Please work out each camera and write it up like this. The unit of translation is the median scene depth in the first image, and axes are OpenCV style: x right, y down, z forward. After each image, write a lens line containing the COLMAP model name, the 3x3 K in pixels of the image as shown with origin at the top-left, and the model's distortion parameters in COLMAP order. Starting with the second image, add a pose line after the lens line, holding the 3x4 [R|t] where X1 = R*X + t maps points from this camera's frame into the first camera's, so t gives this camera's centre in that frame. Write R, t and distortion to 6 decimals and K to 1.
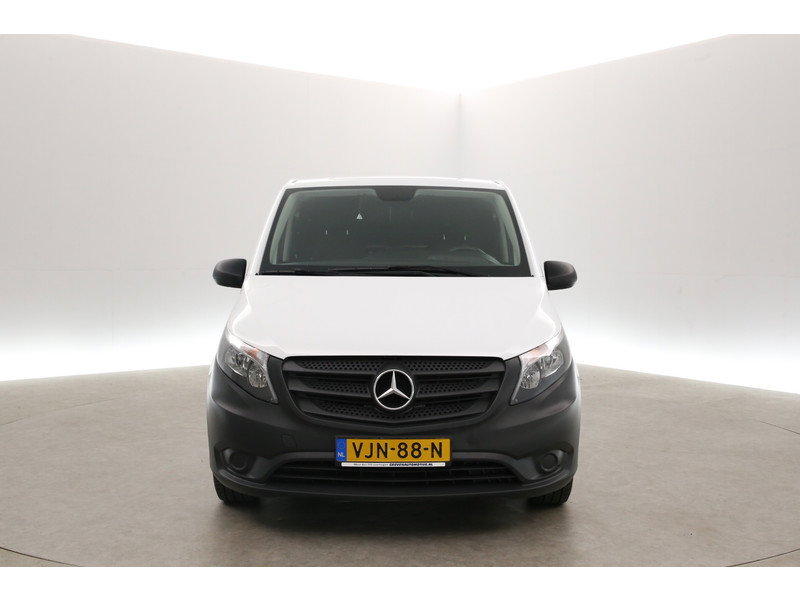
lens RADIAL K [[947.4, 0, 403.8], [0, 947.4, 298.5], [0, 0, 1]] dist [0.031131, 0.000000]
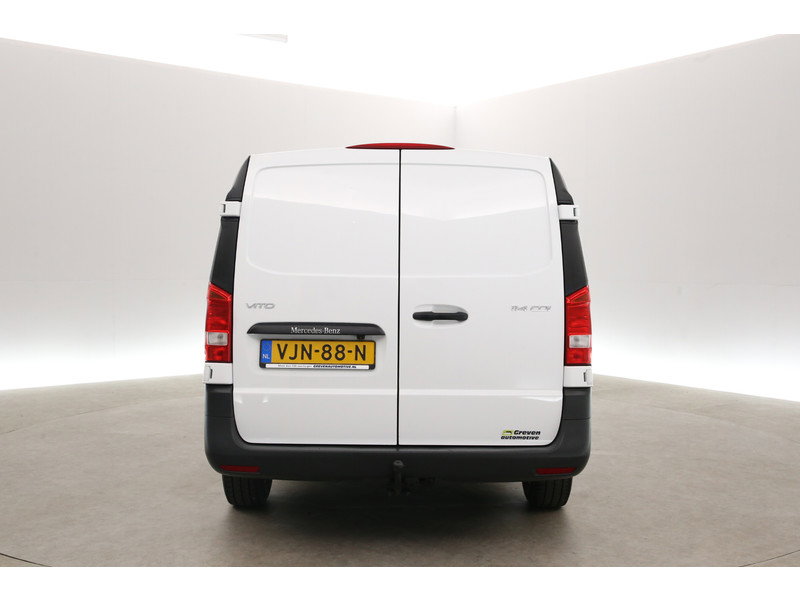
lens RADIAL K [[947.4, 0, 397.8], [0, 947.4, 300.6], [0, 0, 1]] dist [0.031131, 0.000000]
pose [[0.999725, 0.020192, -0.011907, 0.084939], [-0.020400, 0.999636, -0.017661, 0.121114], [0.011546, 0.017900, 0.999773, -0.006137]]
